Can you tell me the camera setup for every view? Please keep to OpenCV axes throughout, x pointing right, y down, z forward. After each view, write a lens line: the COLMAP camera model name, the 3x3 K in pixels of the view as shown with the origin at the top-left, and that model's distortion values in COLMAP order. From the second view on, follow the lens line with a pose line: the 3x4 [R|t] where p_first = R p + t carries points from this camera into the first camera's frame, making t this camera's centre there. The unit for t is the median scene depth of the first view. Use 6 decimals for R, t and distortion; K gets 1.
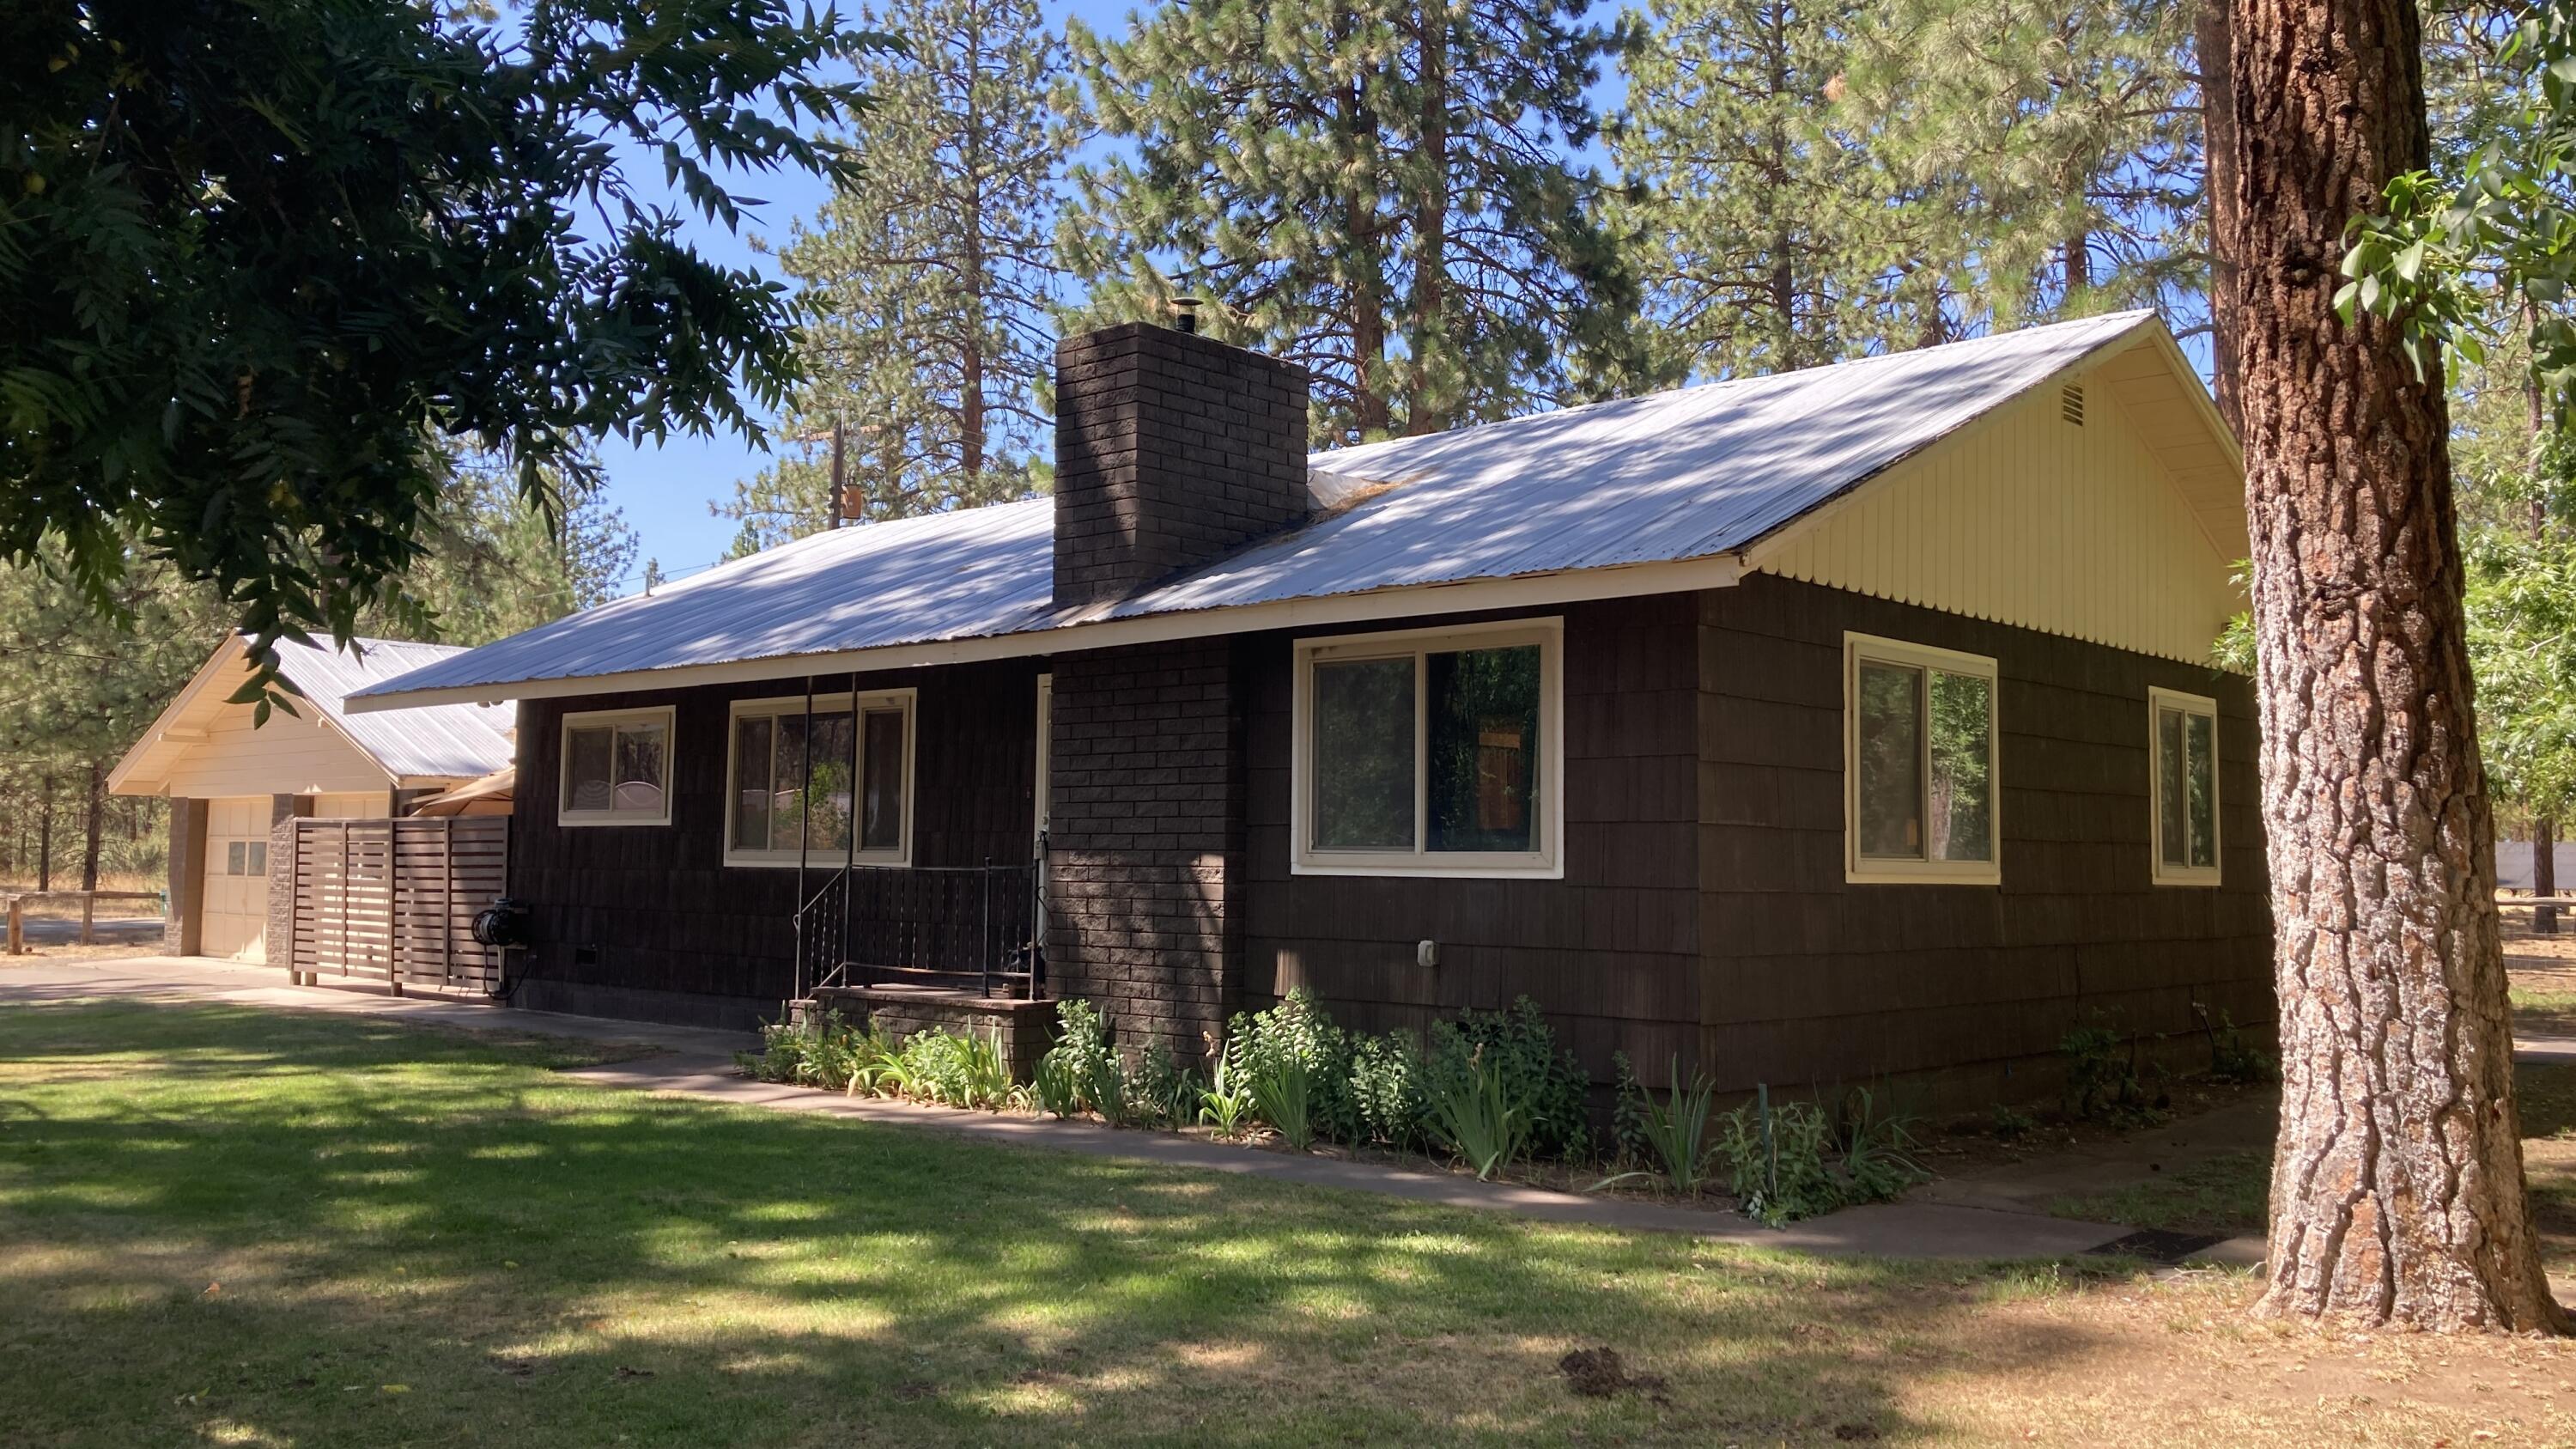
lens RADIAL K [[2211.8, 0, 1288.0], [0, 2211.8, 724.5], [0, 0, 1]] dist [-0.005103, -0.006440]
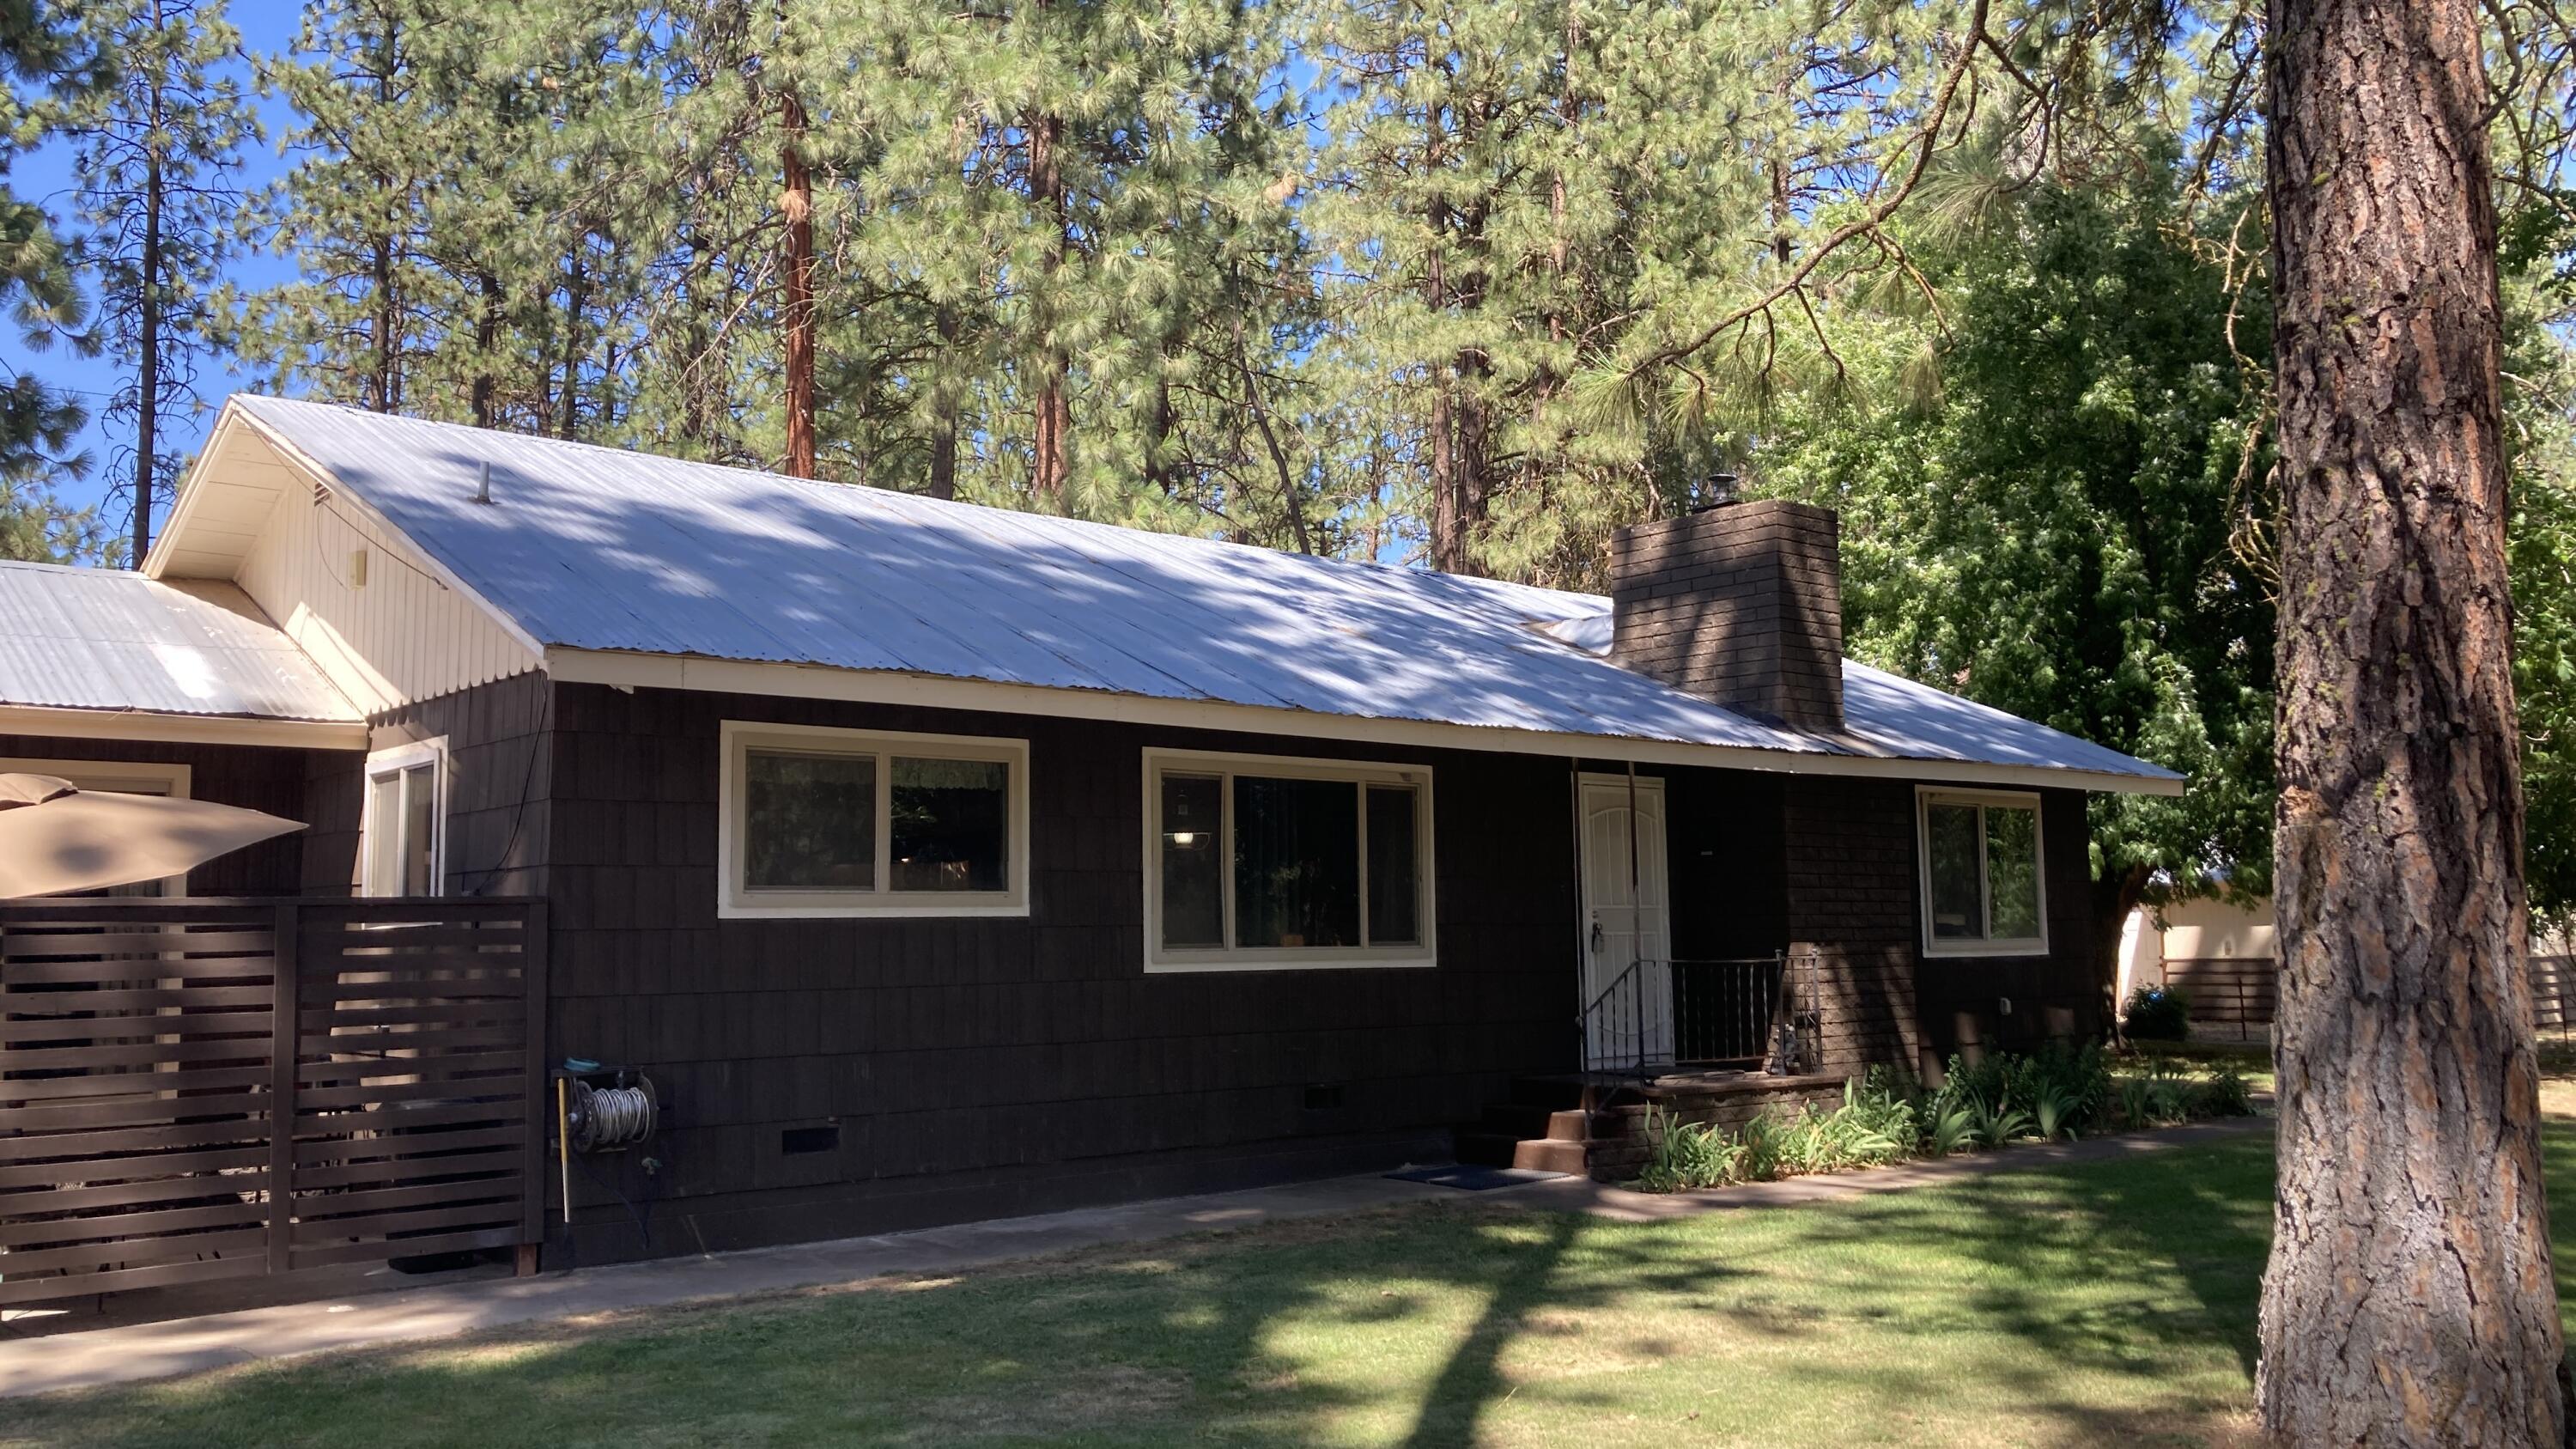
lens RADIAL K [[2238.0, 0, 1288.0], [0, 2238.0, 724.5], [0, 0, 1]] dist [0.010792, 0.003151]
pose [[0.091999, 0.086559, 0.991990, -1.341546], [-0.051997, 0.995273, -0.082023, 0.055699], [-0.994401, -0.044035, 0.096065, 1.205329]]
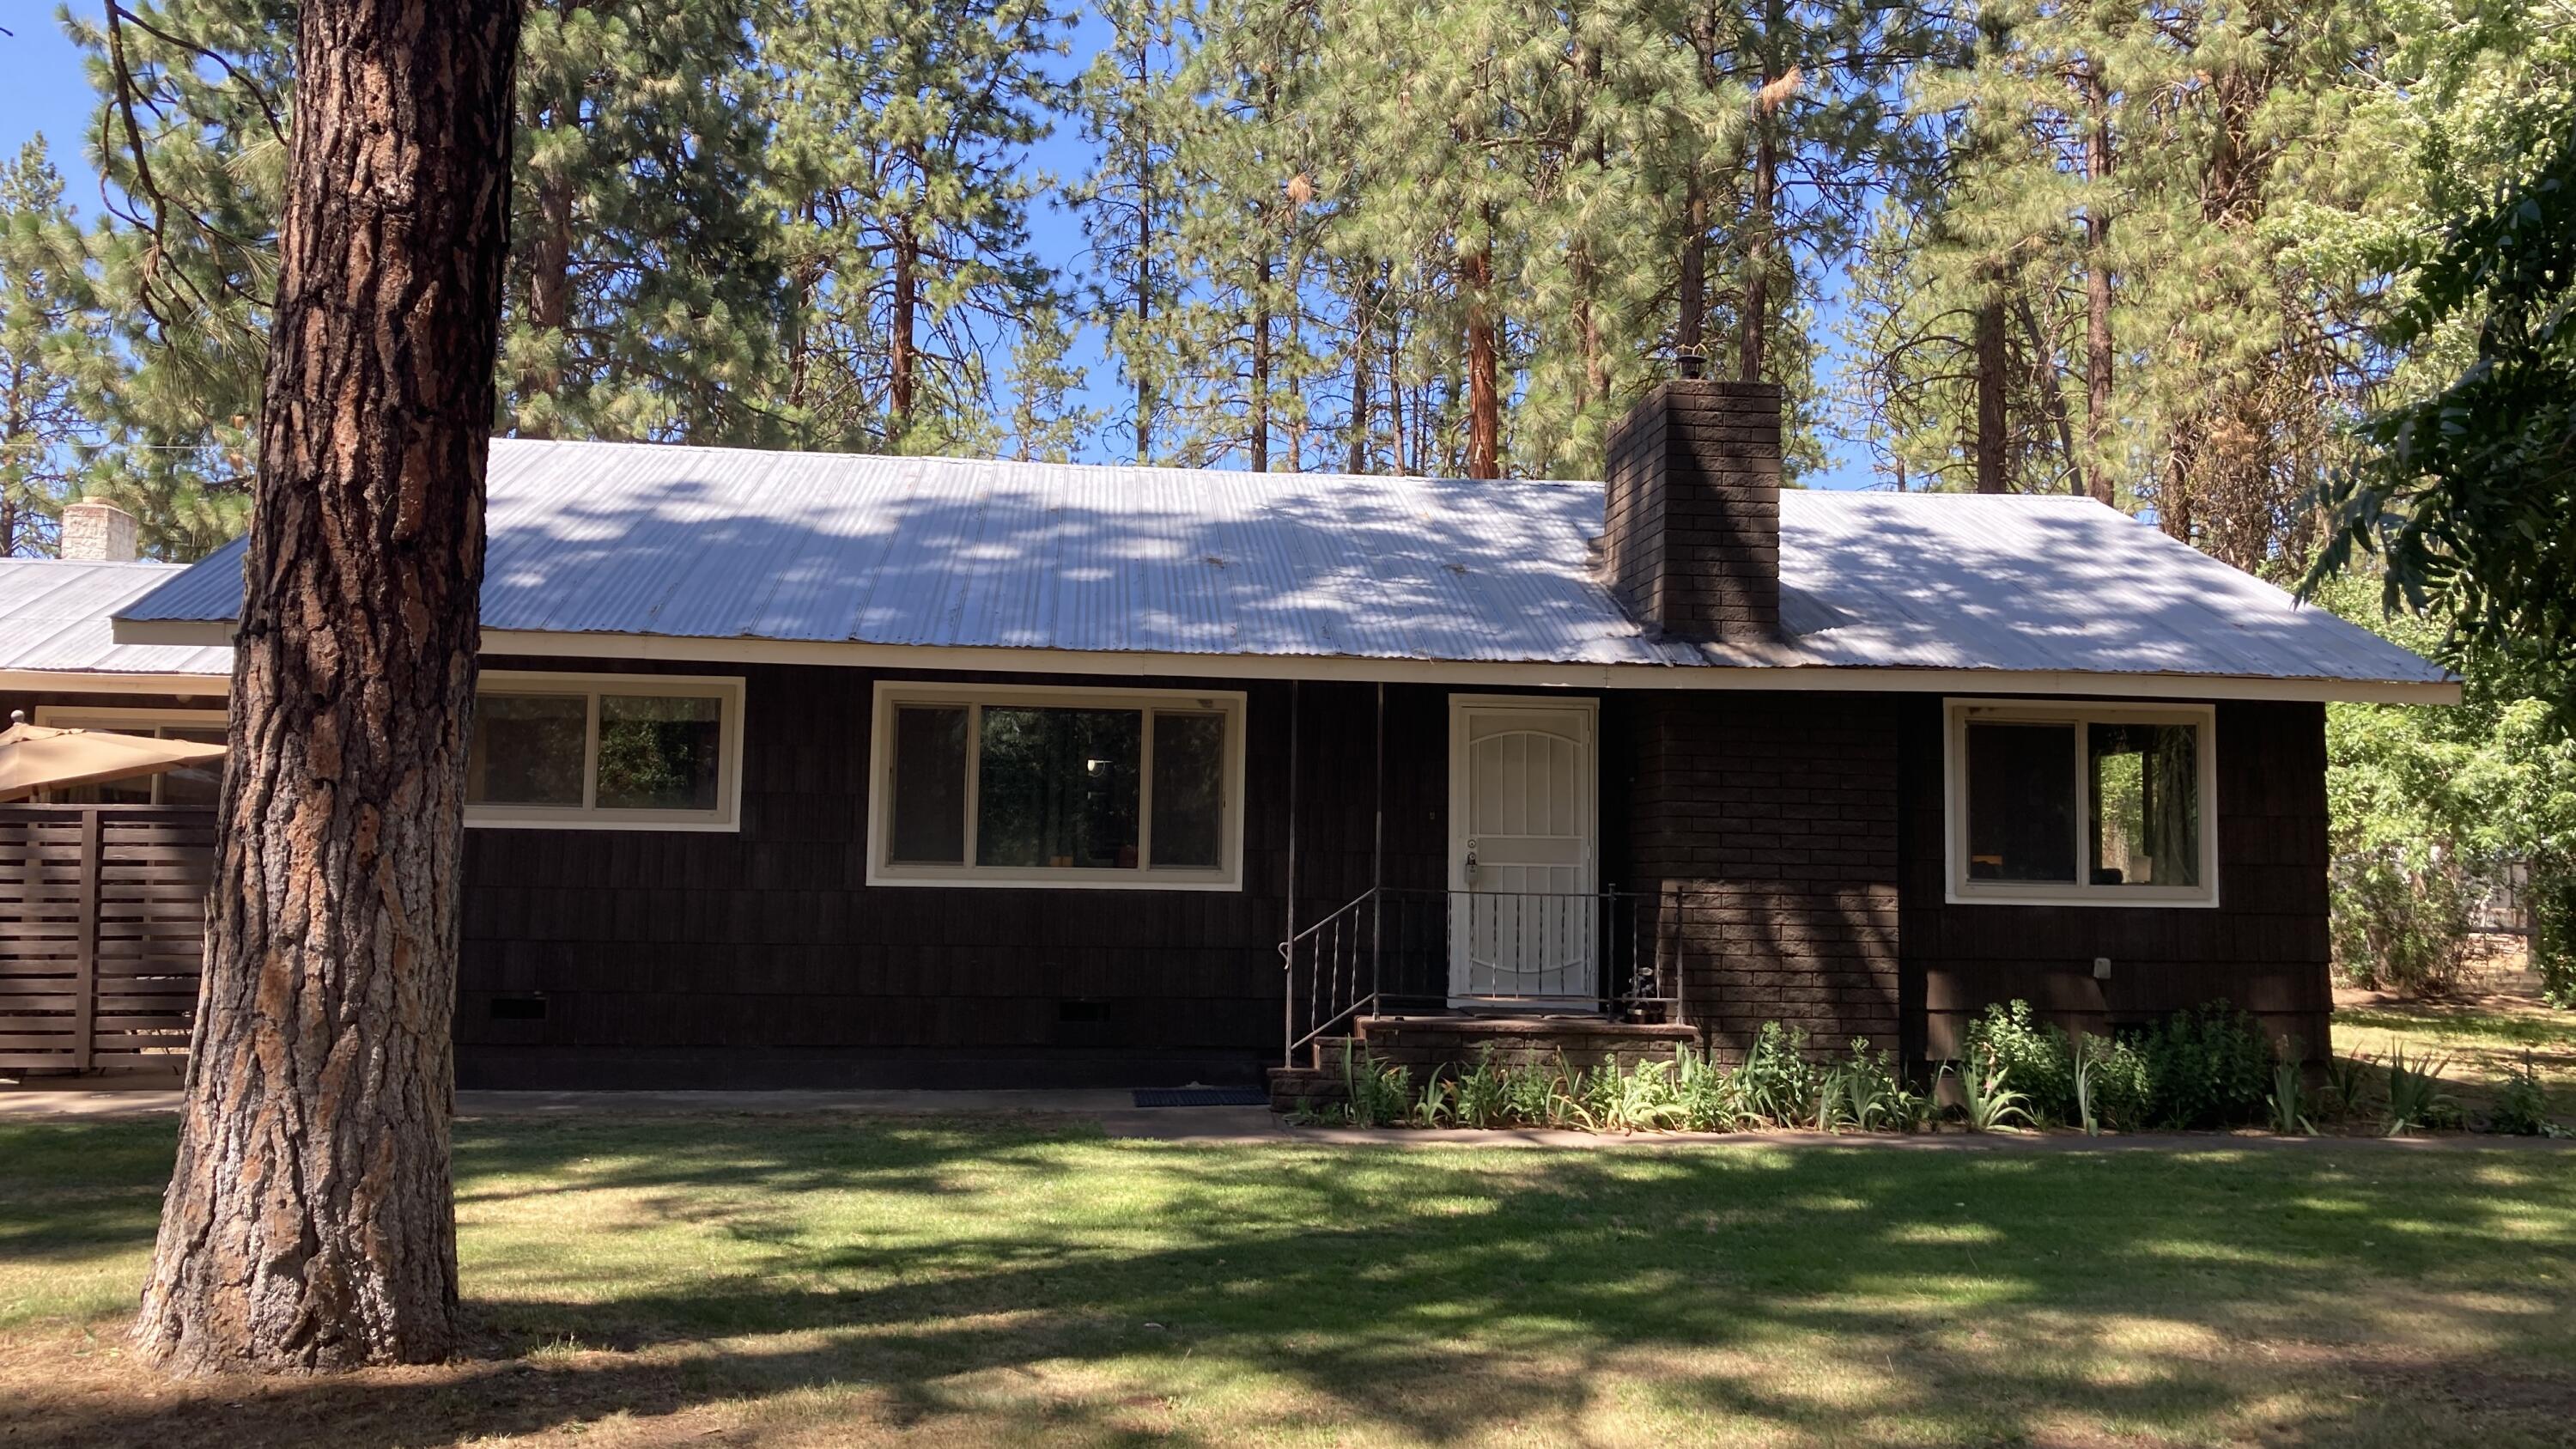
lens RADIAL K [[2211.8, 0, 1288.0], [0, 2211.8, 724.5], [0, 0, 1]] dist [-0.005103, -0.006440]
pose [[0.648679, 0.056671, 0.758949, -1.046478], [-0.059367, 0.997953, -0.023776, 0.021830], [-0.758743, -0.029634, 0.650715, 0.492352]]
